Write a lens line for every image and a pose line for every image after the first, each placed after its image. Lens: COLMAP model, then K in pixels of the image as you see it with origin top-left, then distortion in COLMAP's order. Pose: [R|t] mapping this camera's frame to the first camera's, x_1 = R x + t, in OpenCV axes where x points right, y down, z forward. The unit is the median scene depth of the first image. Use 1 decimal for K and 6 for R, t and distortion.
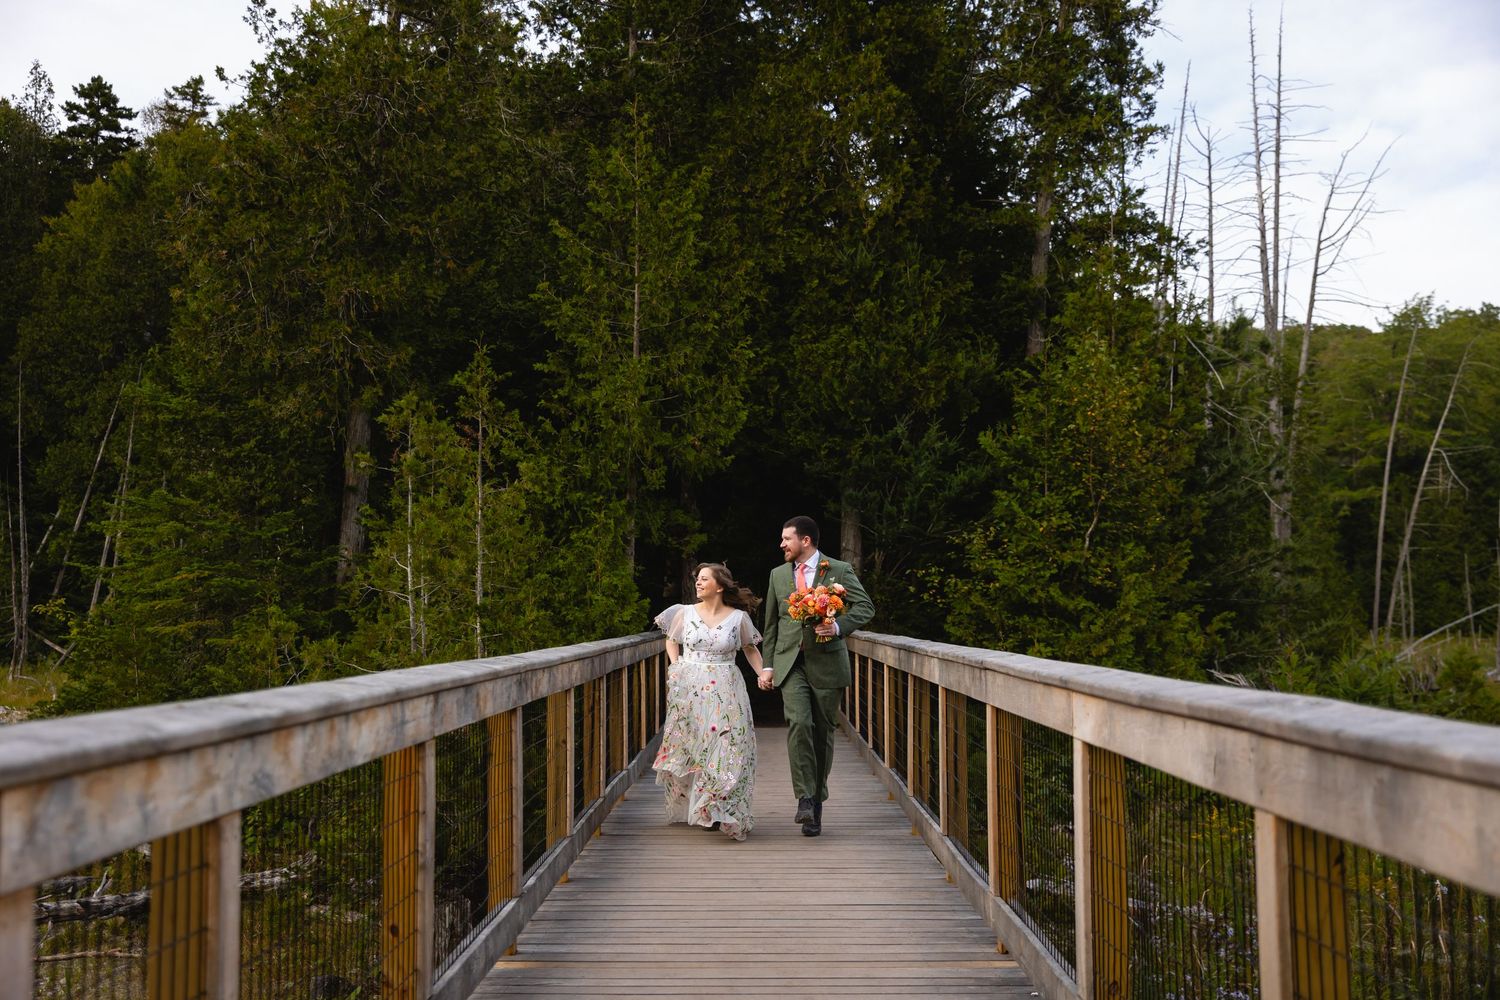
lens RADIAL K [[1485.4, 0, 746.1], [0, 1485.4, 517.9], [0, 0, 1]] dist [0.027356, -0.024603]
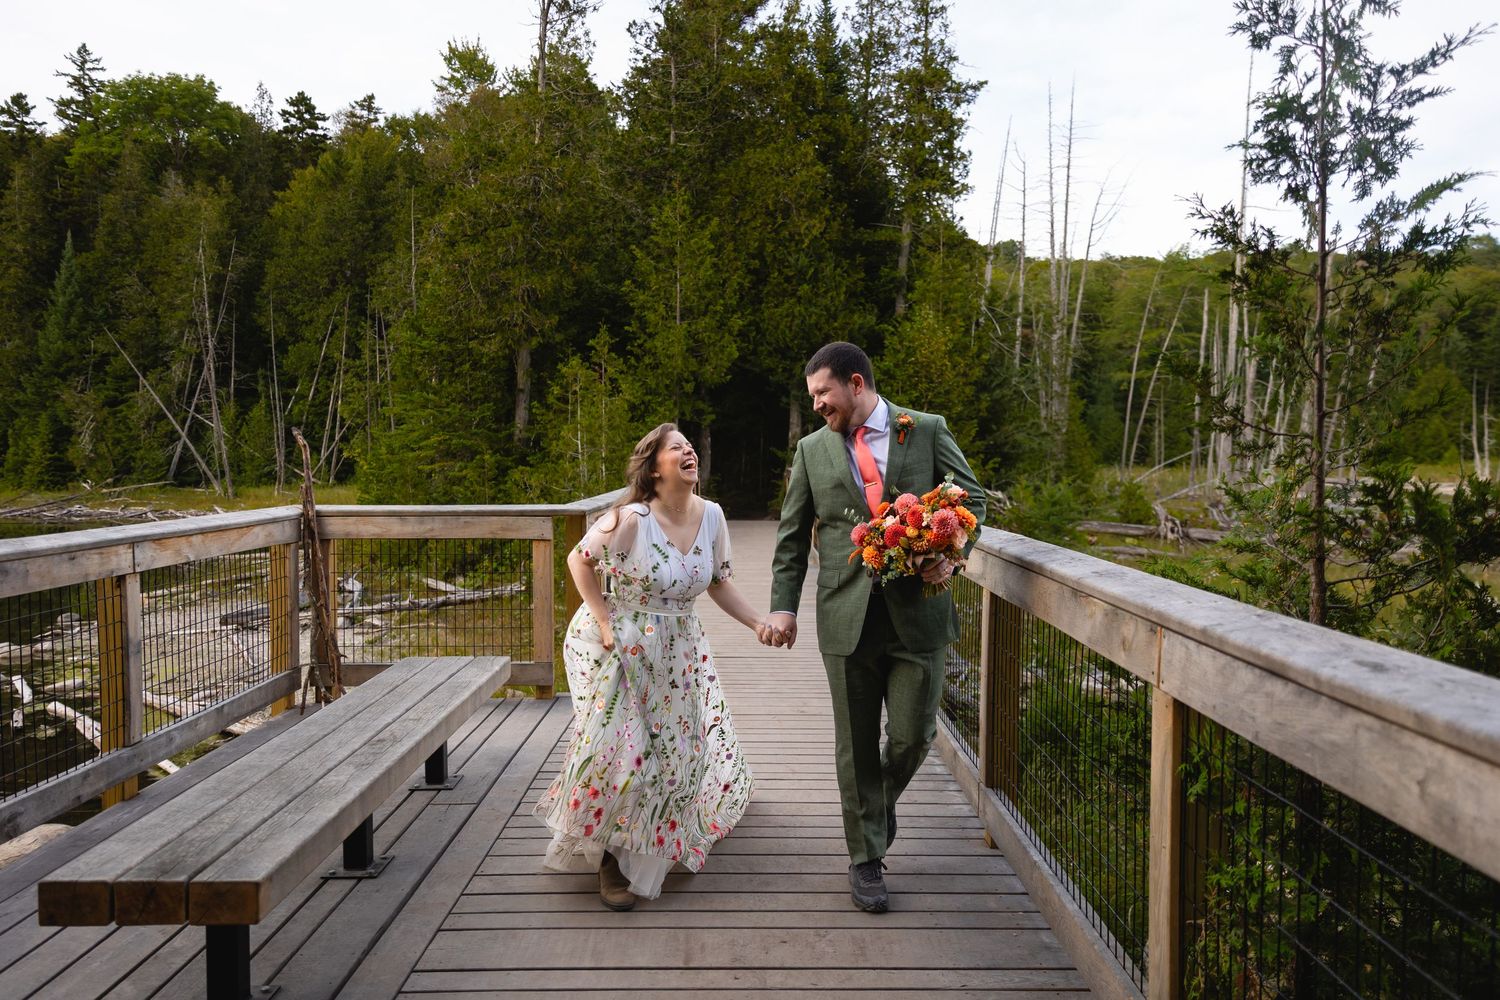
lens RADIAL K [[1026.1, 0, 749.1], [0, 1026.1, 496.1], [0, 0, 1]] dist [0.000076, 0.001771]
pose [[0.999923, 0.000730, 0.012417, -0.001155], [-0.002079, 0.994044, 0.108958, -0.026629], [-0.012264, -0.108975, 0.993969, -0.253100]]
